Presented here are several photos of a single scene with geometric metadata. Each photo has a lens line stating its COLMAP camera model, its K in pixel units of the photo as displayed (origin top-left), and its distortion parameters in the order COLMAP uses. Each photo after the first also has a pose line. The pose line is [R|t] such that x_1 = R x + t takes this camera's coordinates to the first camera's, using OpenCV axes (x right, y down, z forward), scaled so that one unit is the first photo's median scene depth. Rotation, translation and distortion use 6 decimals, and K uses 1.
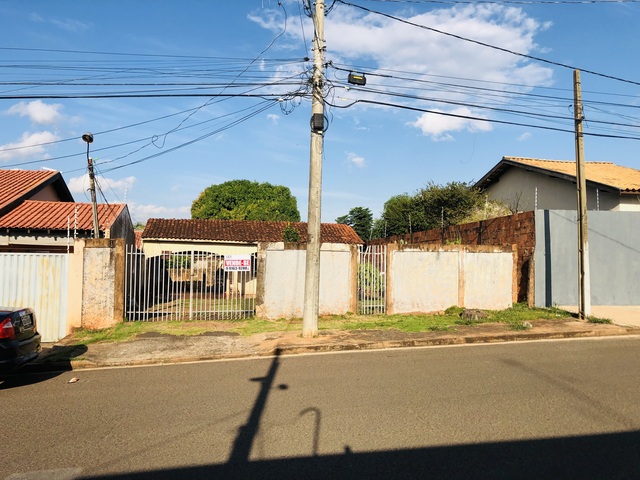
lens RADIAL K [[517.3, 0, 320.0], [0, 517.3, 240.0], [0, 0, 1]] dist [0.046605, -0.004336]
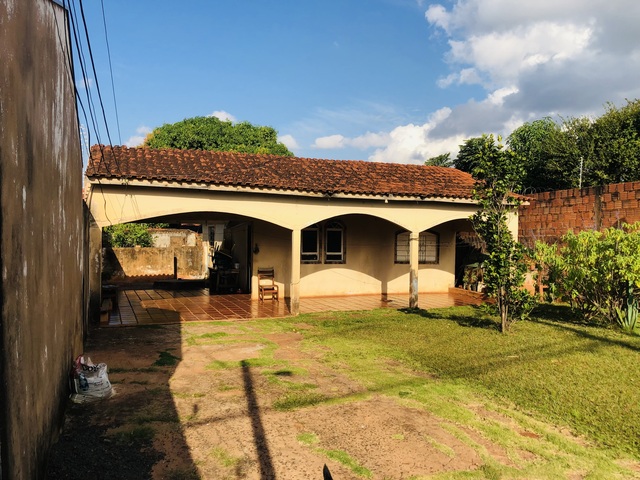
lens RADIAL K [[517.3, 0, 320.0], [0, 517.3, 240.0], [0, 0, 1]] dist [0.046605, -0.004336]
pose [[0.988138, -0.008589, 0.153326, -0.170272], [0.000353, 0.998559, 0.053663, 0.016558], [-0.153566, -0.052972, 0.986717, 0.429702]]
